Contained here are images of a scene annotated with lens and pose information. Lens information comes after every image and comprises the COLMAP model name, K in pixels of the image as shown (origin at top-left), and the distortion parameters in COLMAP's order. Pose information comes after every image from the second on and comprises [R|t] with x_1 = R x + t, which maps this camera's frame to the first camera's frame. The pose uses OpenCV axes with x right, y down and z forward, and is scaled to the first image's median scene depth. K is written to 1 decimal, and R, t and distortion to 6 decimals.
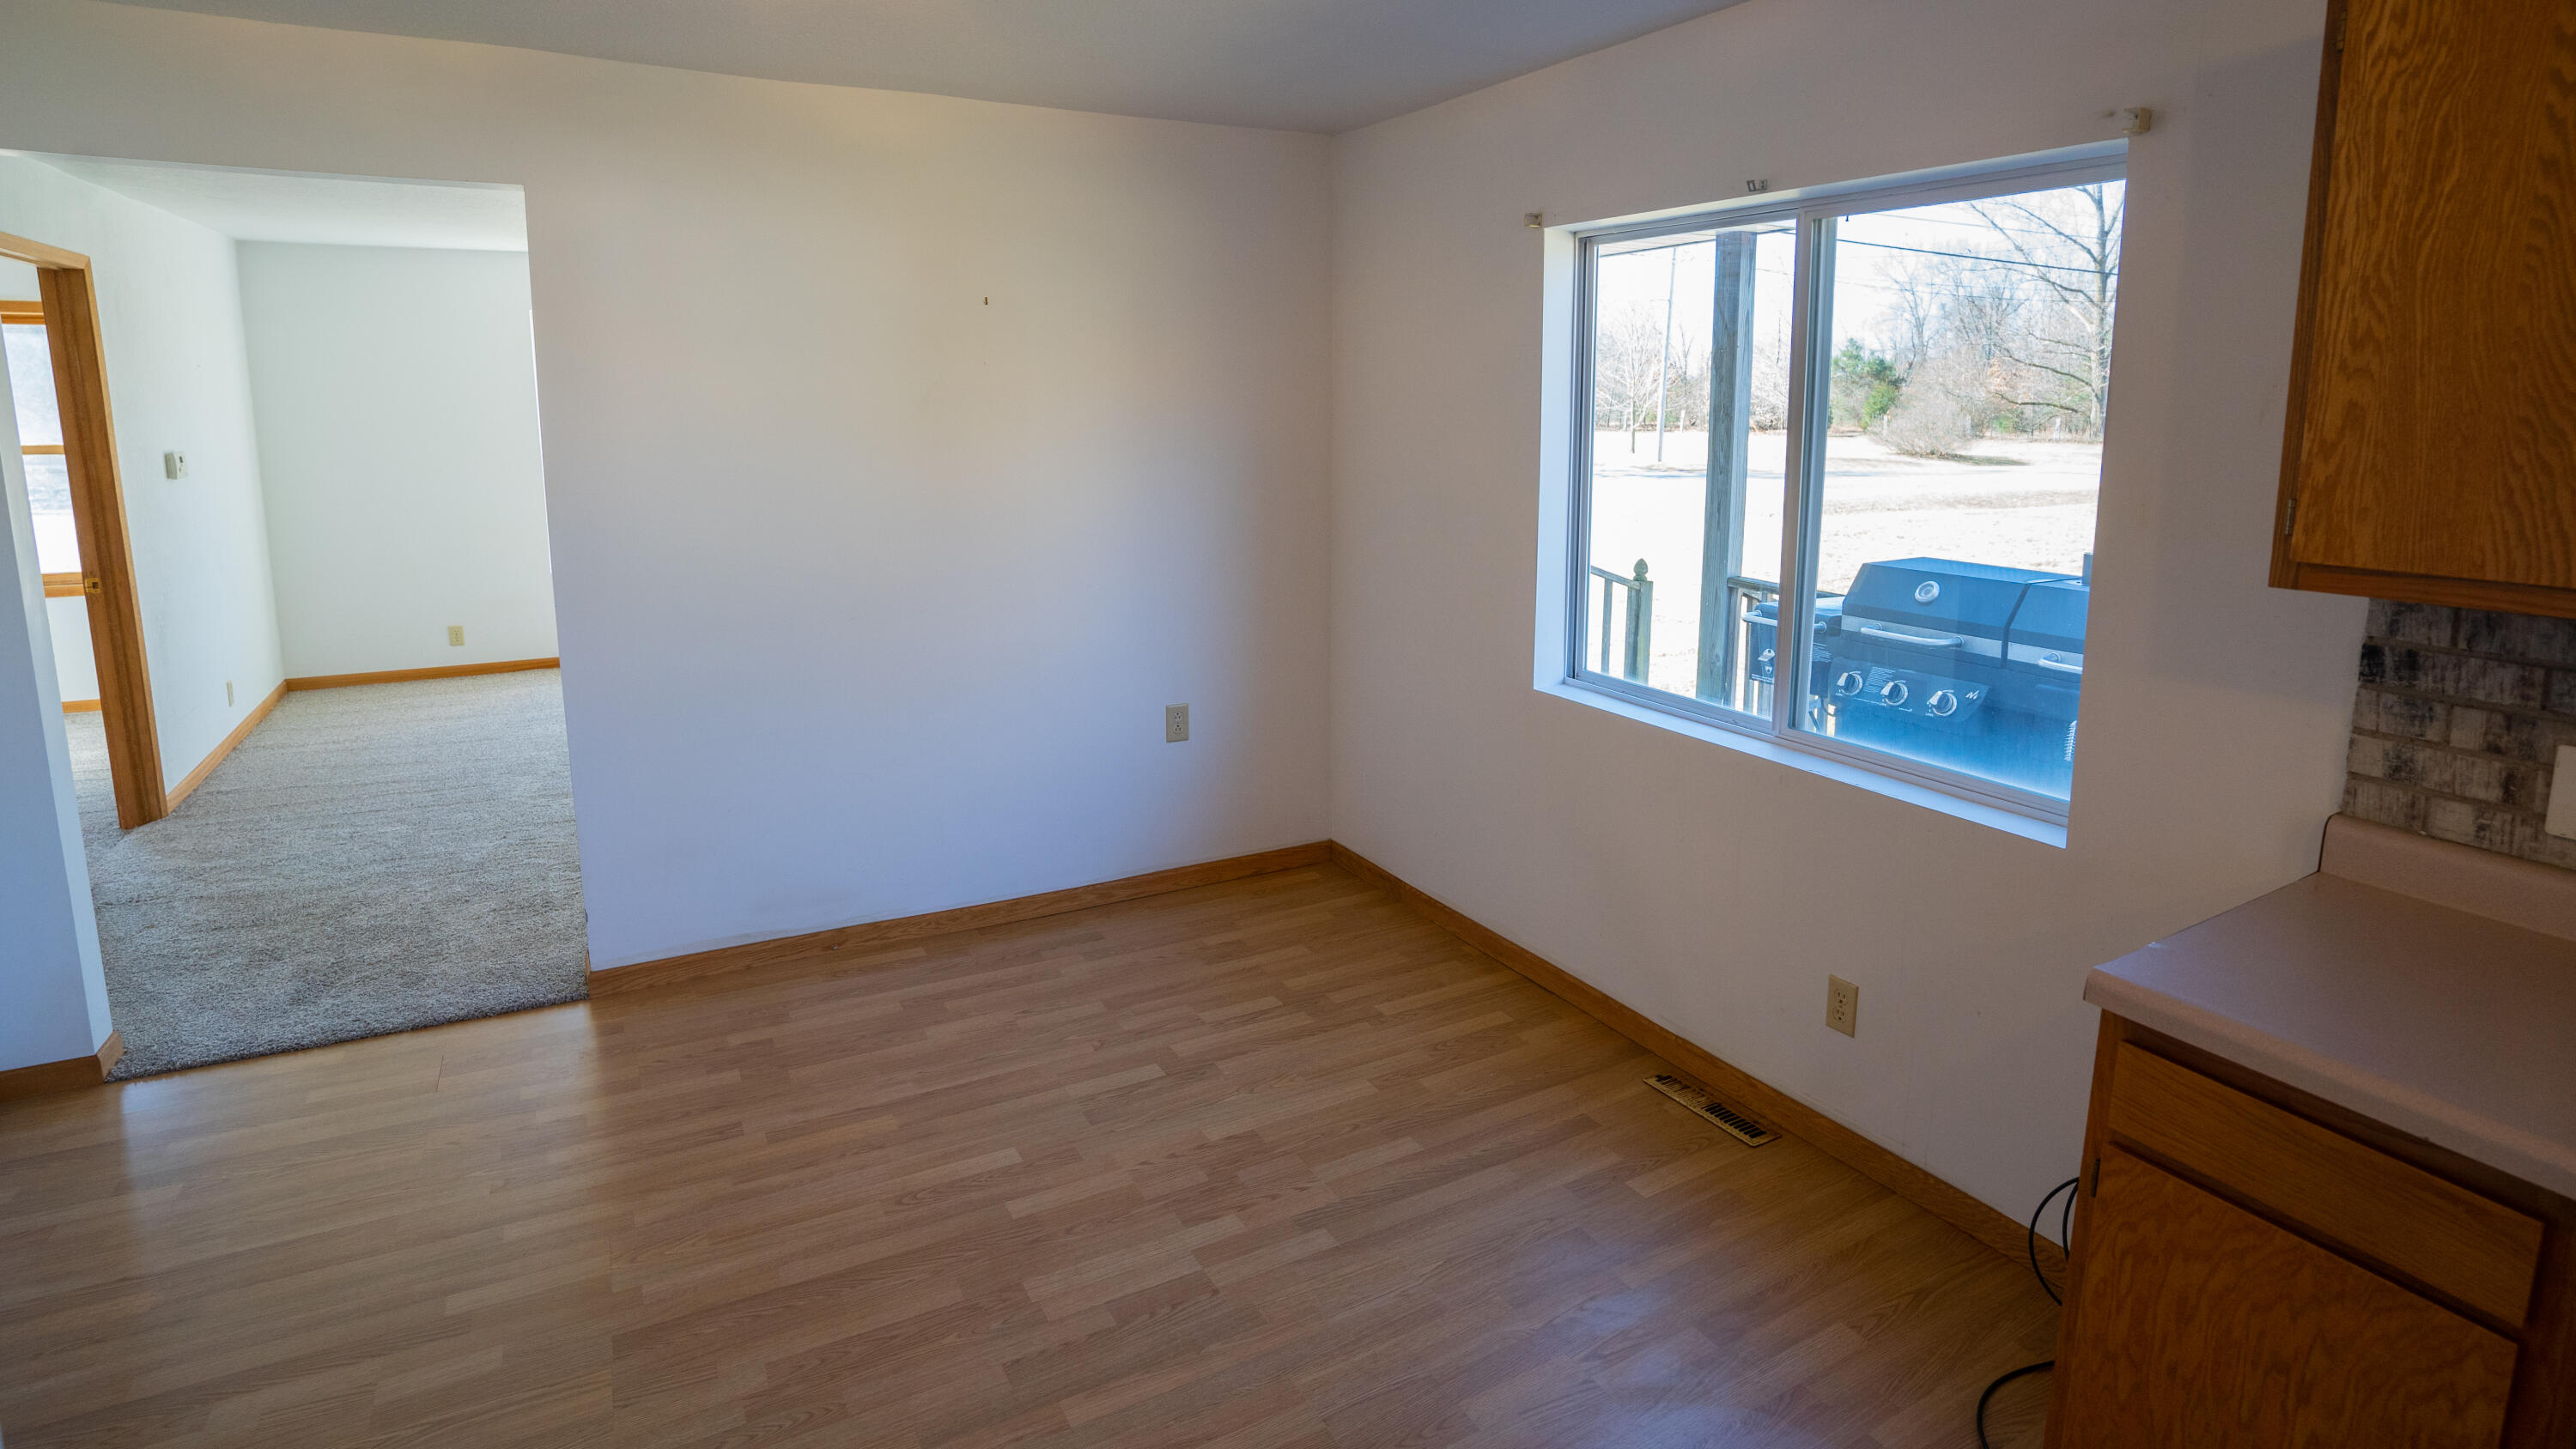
lens RADIAL K [[1310.6, 0, 1310.6], [0, 1310.6, 605.4], [0, 0, 1]] dist [-0.079859, 0.036119]
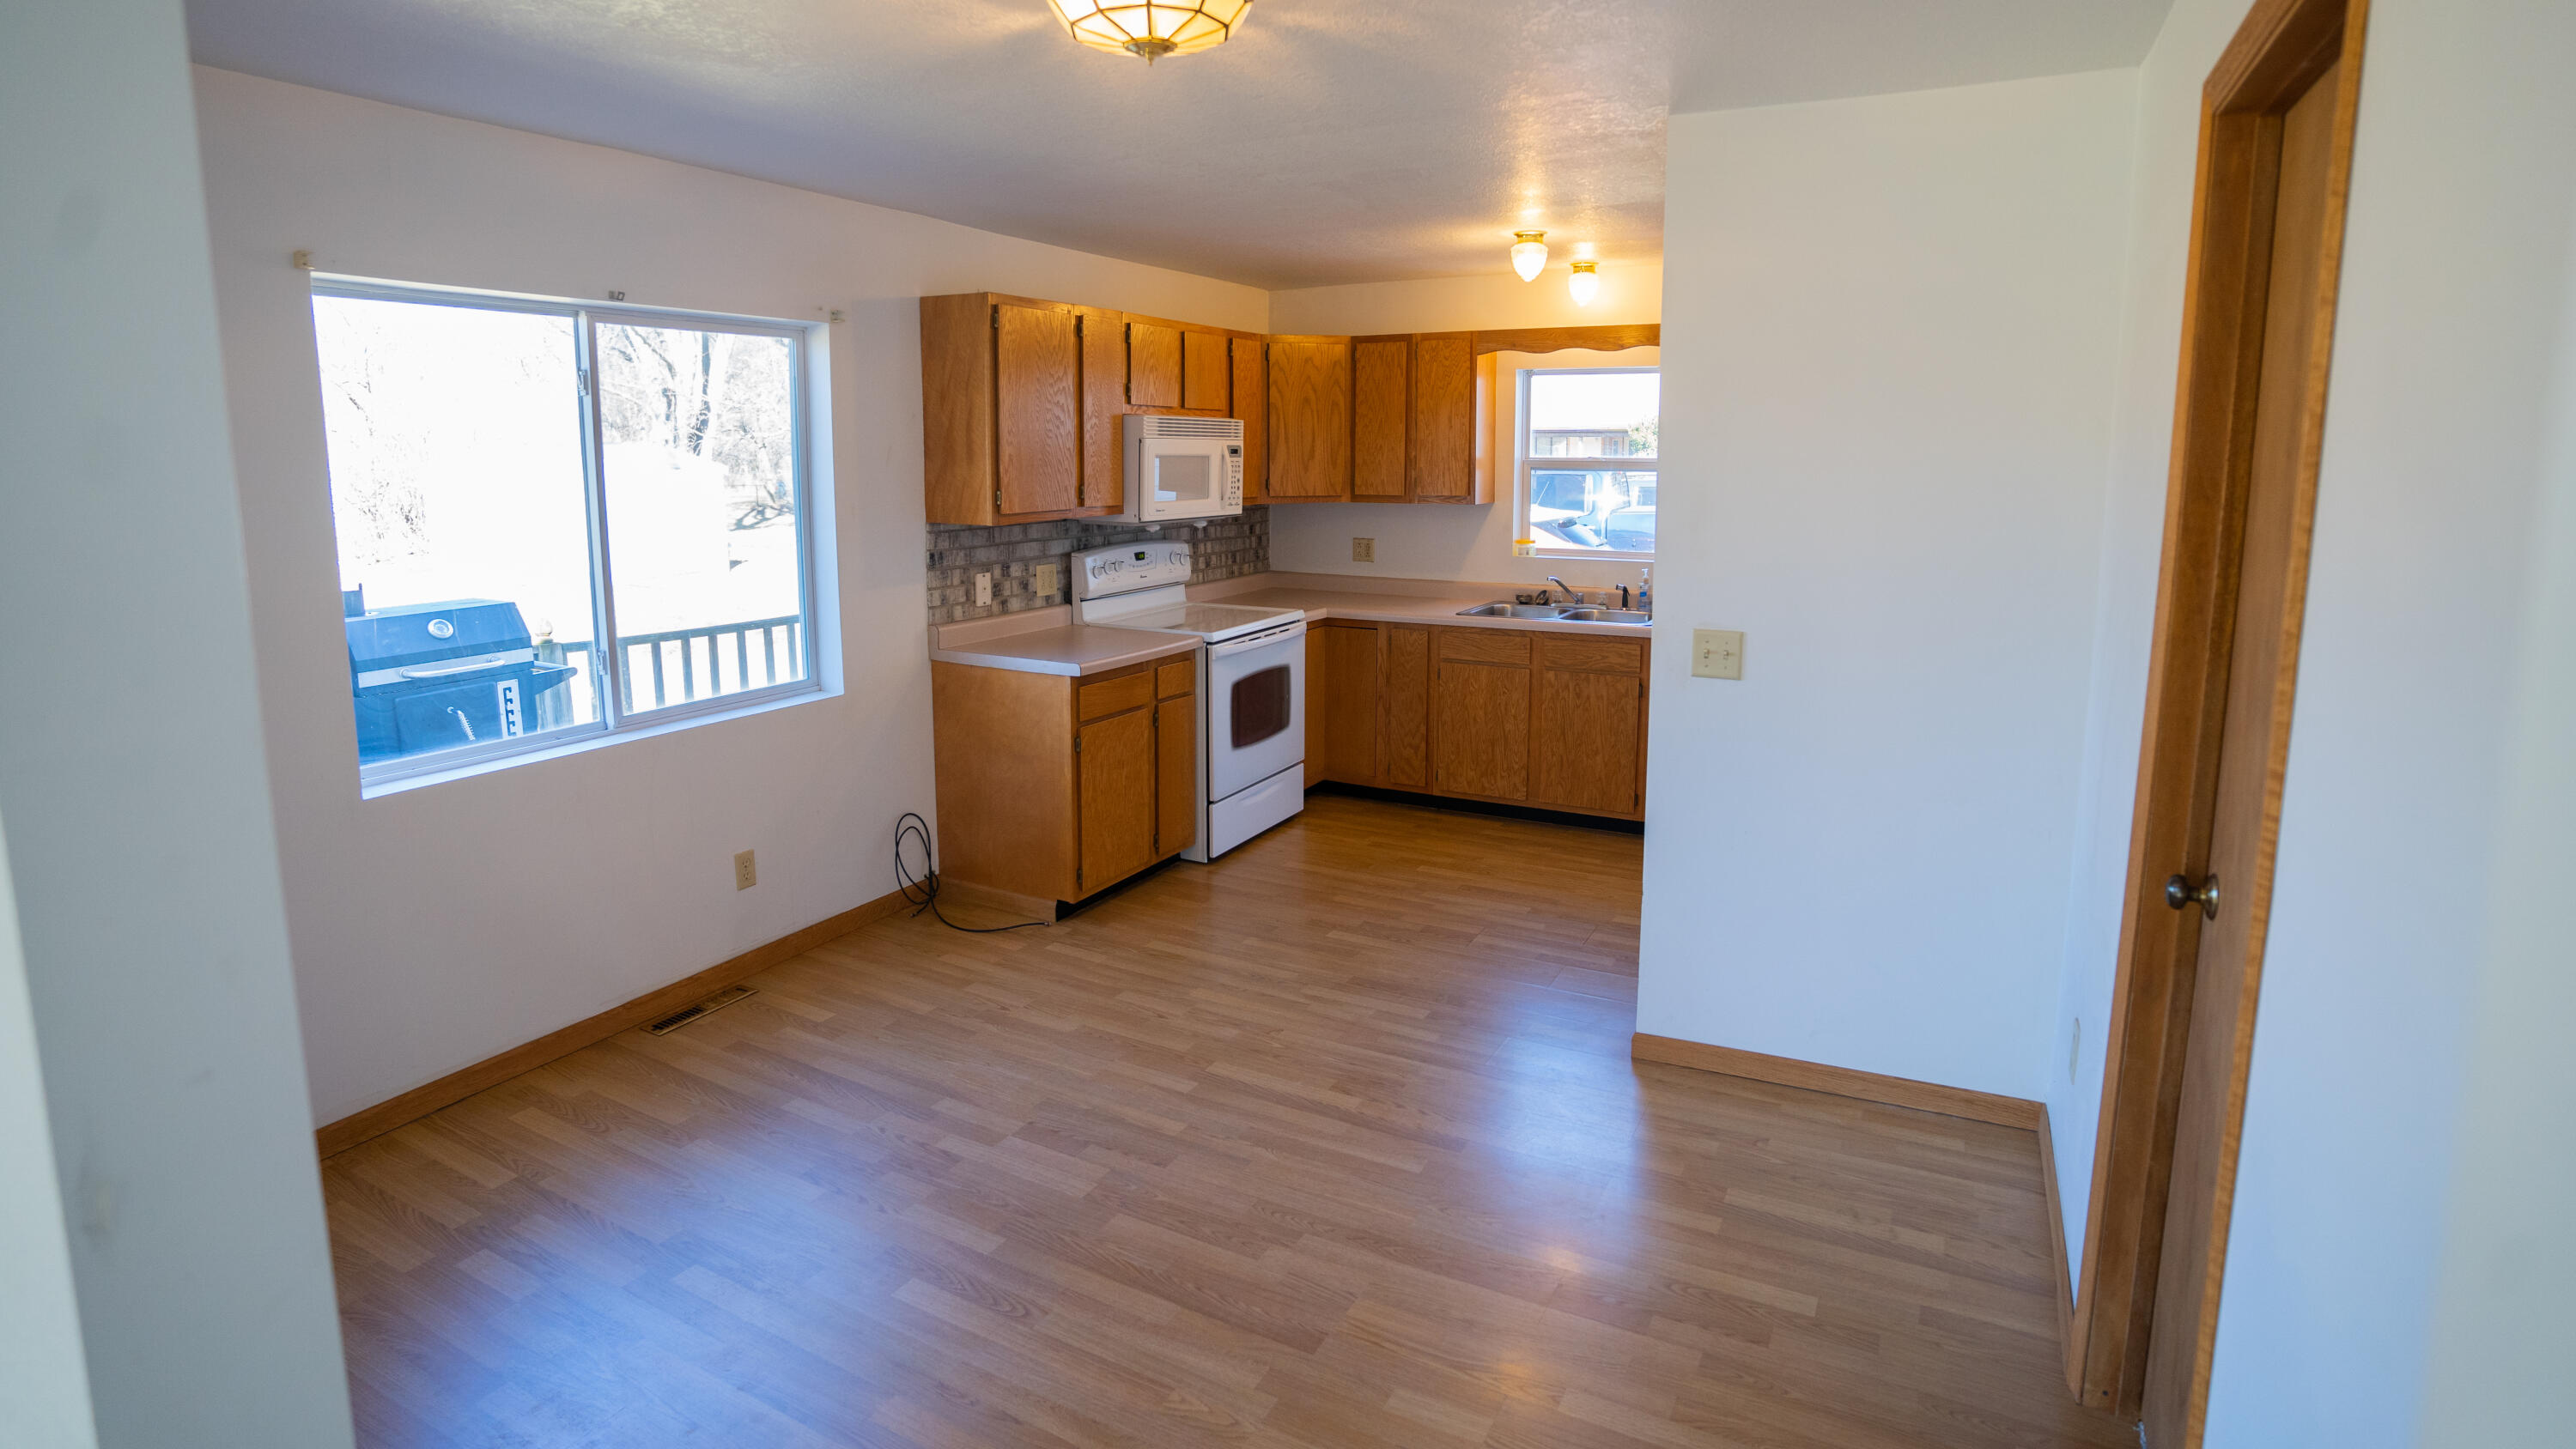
lens RADIAL K [[1267.3, 0, 1291.0], [0, 1267.3, 631.4], [0, 0, 1]] dist [-0.075430, -0.000025]
pose [[-0.534404, -0.121662, 0.836427, -0.987864], [0.133990, 0.964879, 0.225954, -0.173537], [-0.834541, 0.232823, -0.499334, 1.033201]]
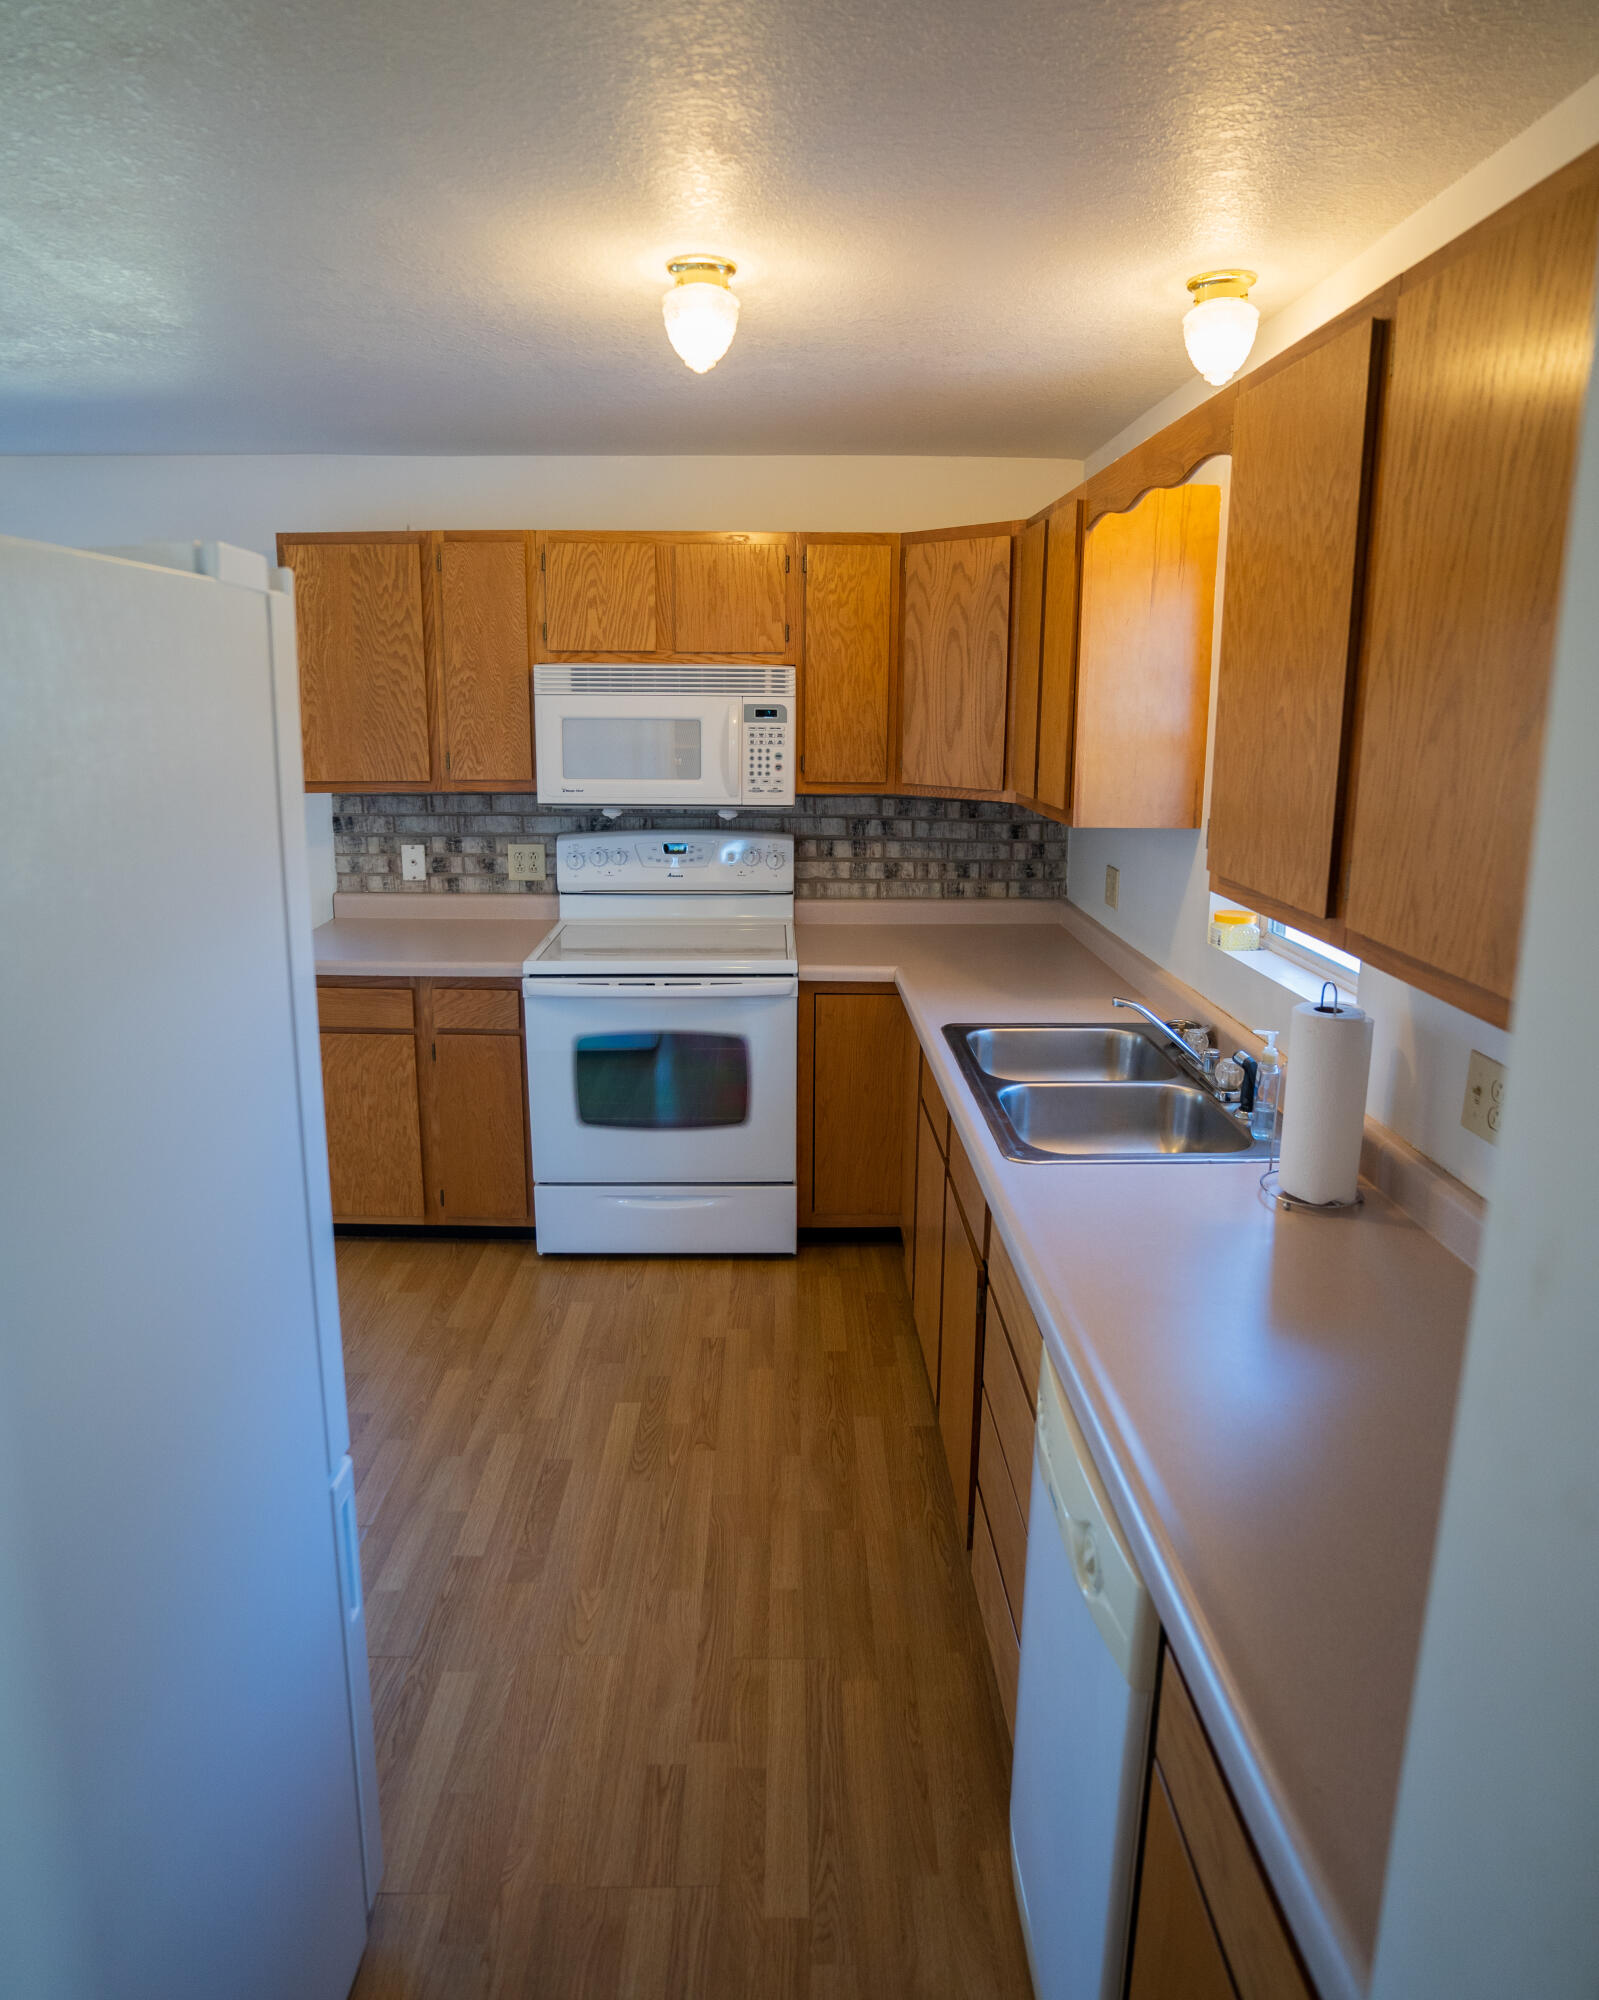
lens RADIAL K [[1198.1, 0, 797.2], [0, 1198.1, 919.9], [0, 0, 1]] dist [-0.072156, 0.000272]
pose [[0.484056, -0.165408, 0.859261, -0.406904], [0.134603, 0.984359, 0.113662, 0.052589], [-0.864622, 0.060641, 0.498750, -0.505995]]
